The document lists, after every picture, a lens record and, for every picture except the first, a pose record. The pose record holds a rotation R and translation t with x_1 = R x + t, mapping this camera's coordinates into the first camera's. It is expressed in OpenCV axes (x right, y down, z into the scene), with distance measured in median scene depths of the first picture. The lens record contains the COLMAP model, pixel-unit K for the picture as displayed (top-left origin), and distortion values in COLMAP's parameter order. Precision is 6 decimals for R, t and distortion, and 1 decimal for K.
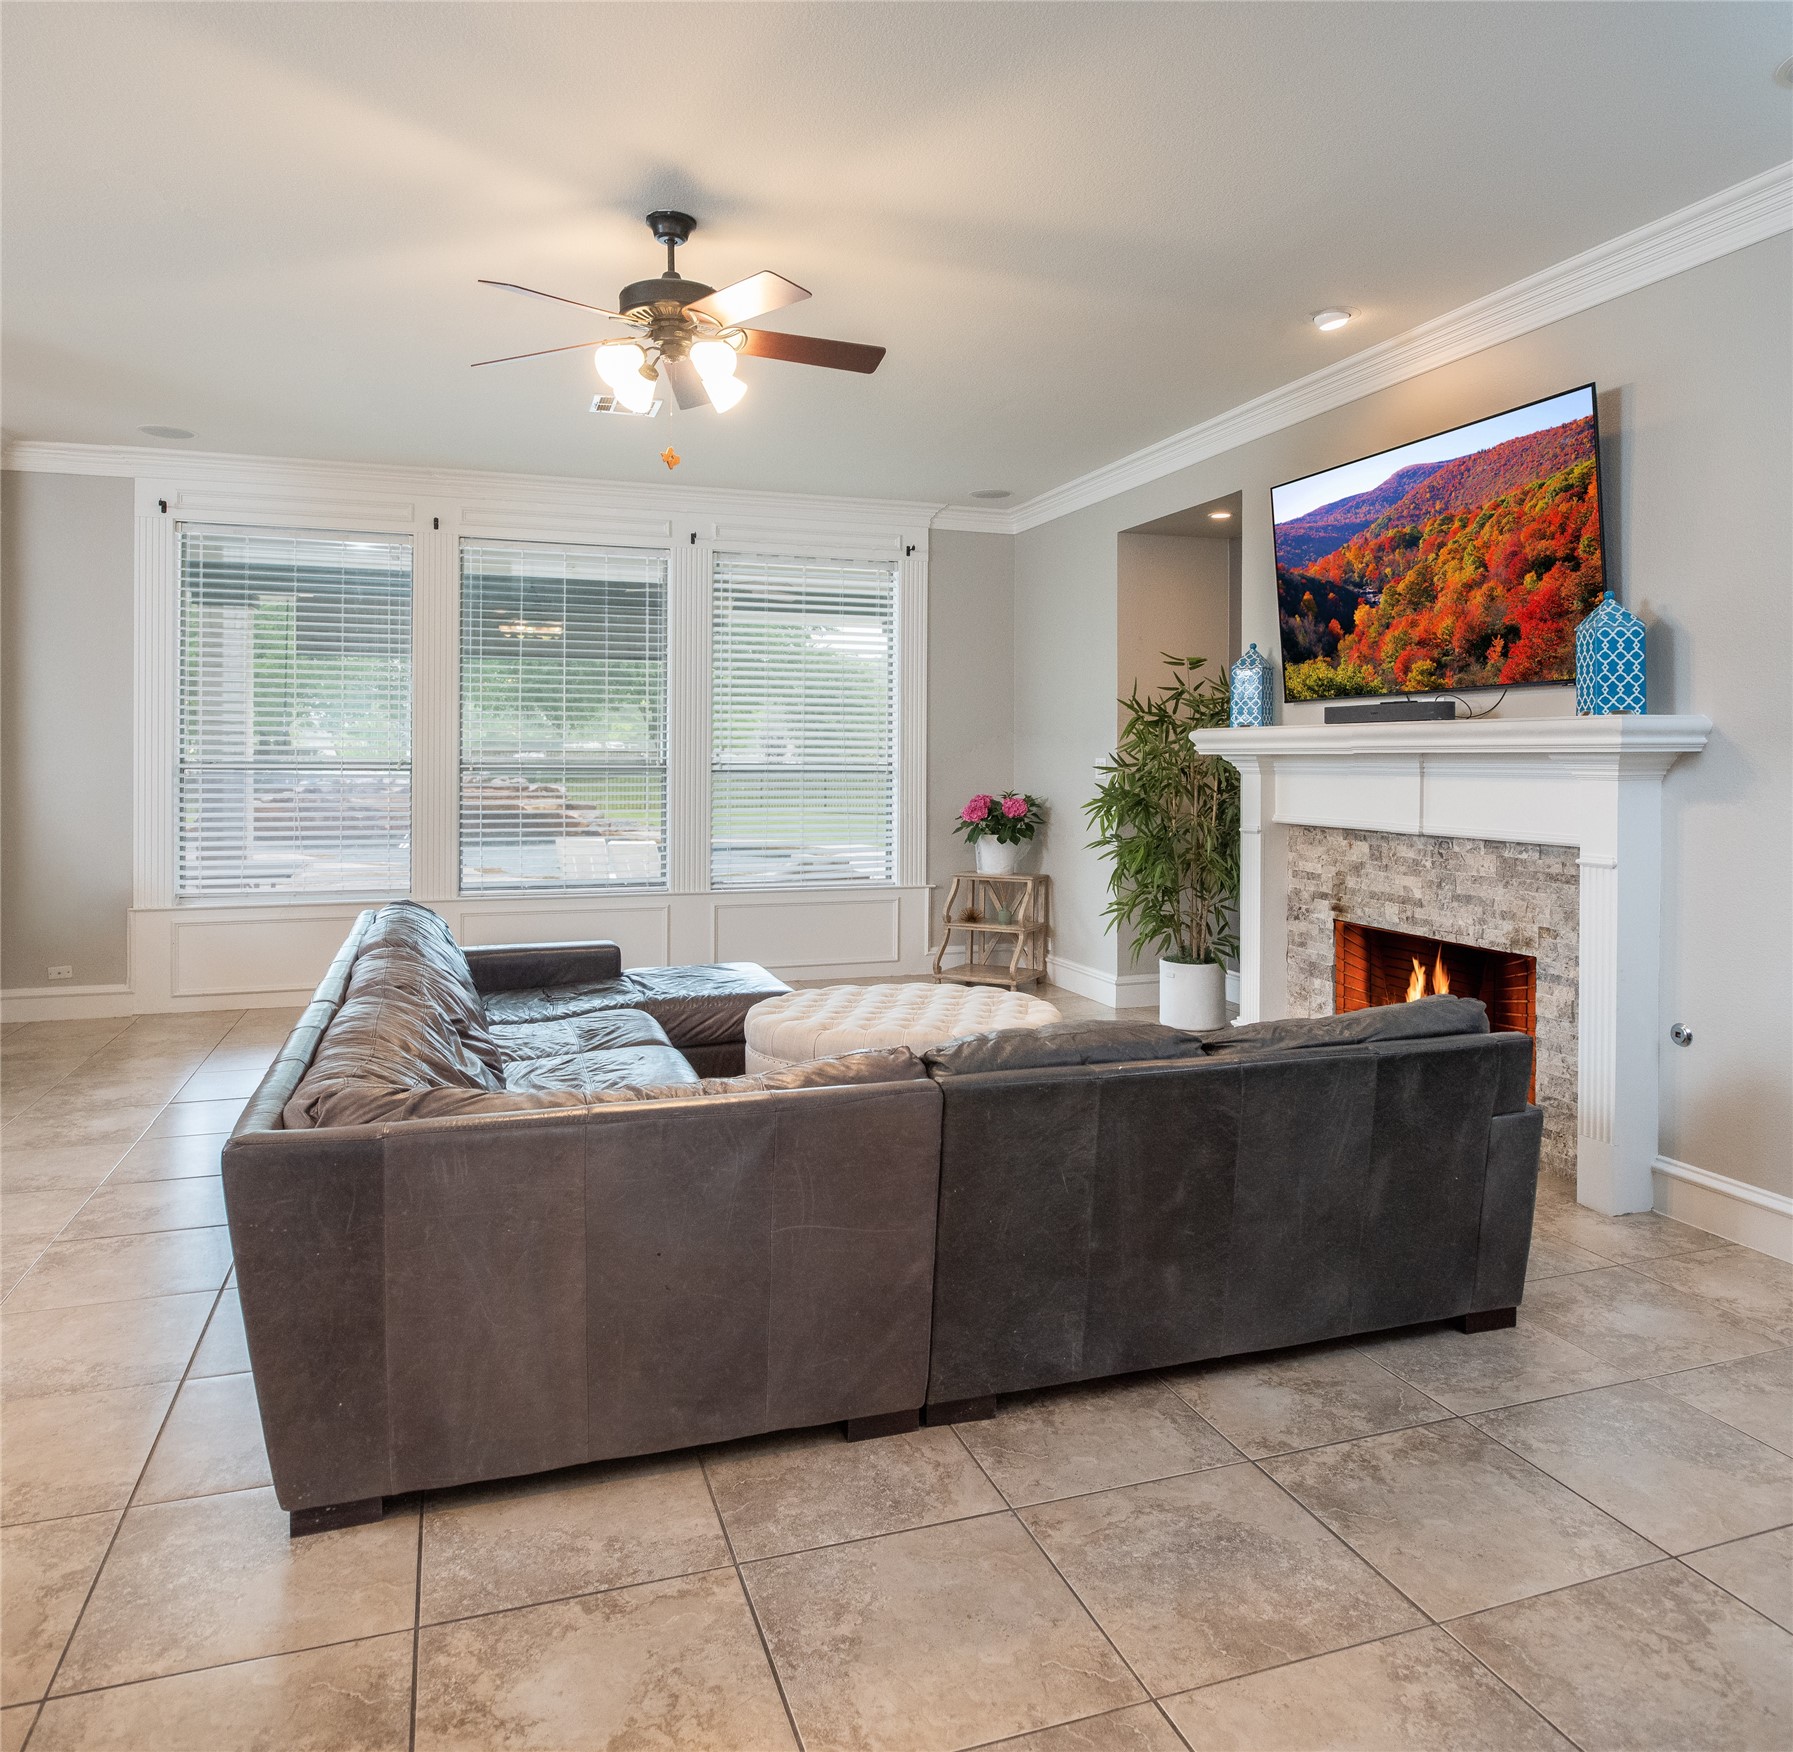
lens RADIAL K [[1277.0, 0, 896.5], [0, 1277.0, 876.0], [0, 0, 1]] dist [-0.007783, -0.007291]
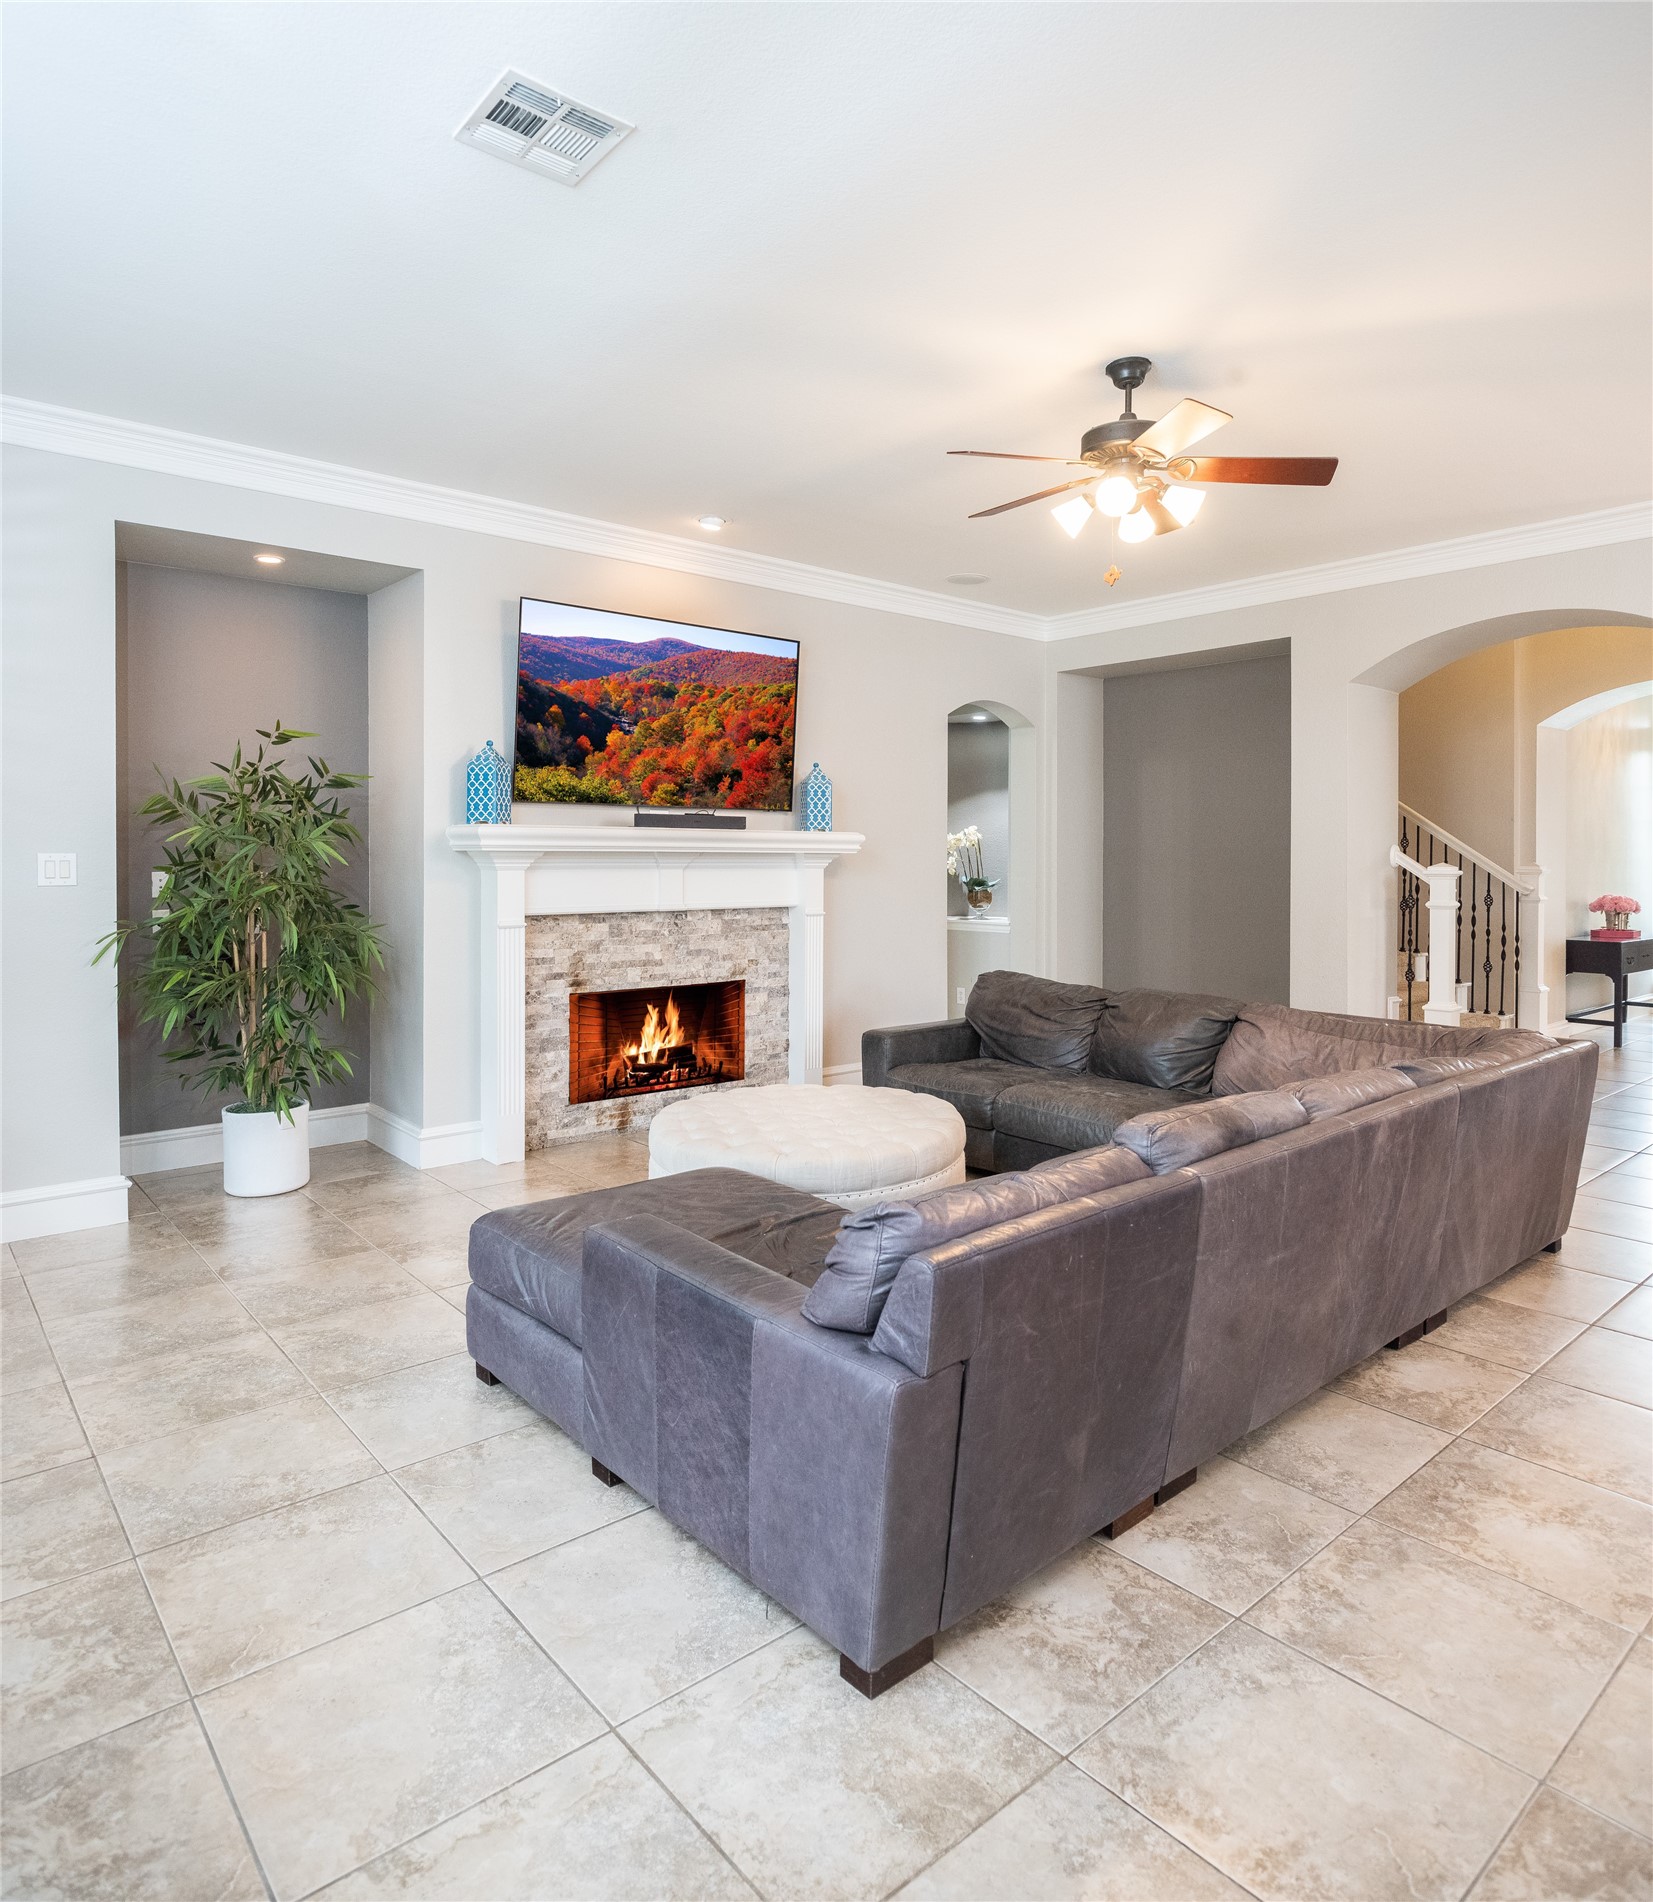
lens RADIAL K [[1123.2, 0, 826.5], [0, 1123.2, 951.0], [0, 0, 1]] dist [0.066257, -0.047583]
pose [[-0.360274, -0.073744, 0.929927, -0.733345], [0.087924, 0.989748, 0.112551, -0.105750], [-0.928694, 0.122312, -0.350096, 1.211052]]
